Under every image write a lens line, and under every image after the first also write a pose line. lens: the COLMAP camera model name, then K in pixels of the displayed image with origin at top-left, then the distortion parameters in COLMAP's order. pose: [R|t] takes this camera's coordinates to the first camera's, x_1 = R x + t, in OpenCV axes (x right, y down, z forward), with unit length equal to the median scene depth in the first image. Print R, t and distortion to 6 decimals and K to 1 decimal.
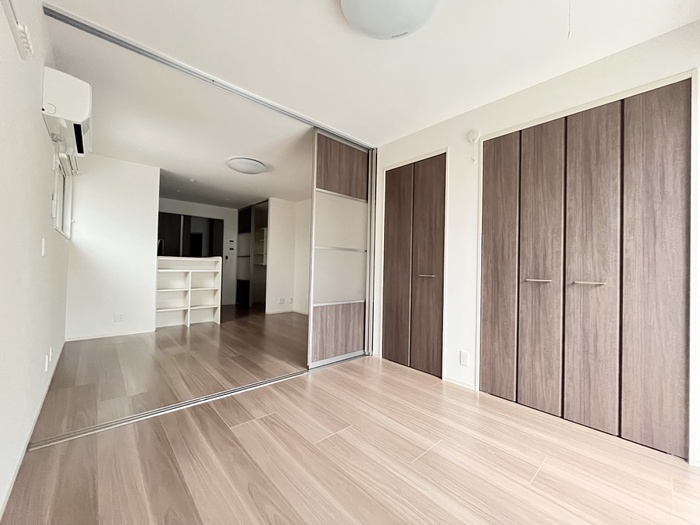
lens RADIAL K [[281.4, 0, 349.3], [0, 281.4, 261.7], [0, 0, 1]] dist [-0.001149, -0.000898]
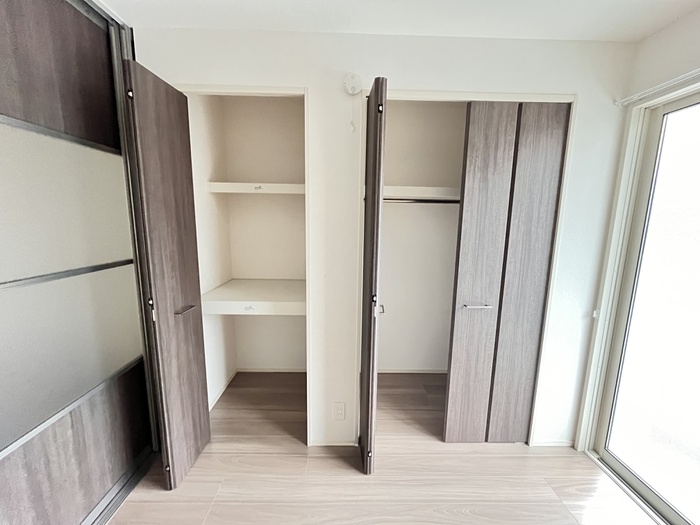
lens RADIAL K [[281.4, 0, 349.7], [0, 281.4, 263.7], [0, 0, 1]] dist [-0.001149, -0.000898]
pose [[0.657183, -0.131554, 0.742162, -0.093965], [-0.013555, 0.982429, 0.186146, -0.235390], [-0.753609, -0.132392, 0.643852, 0.755705]]
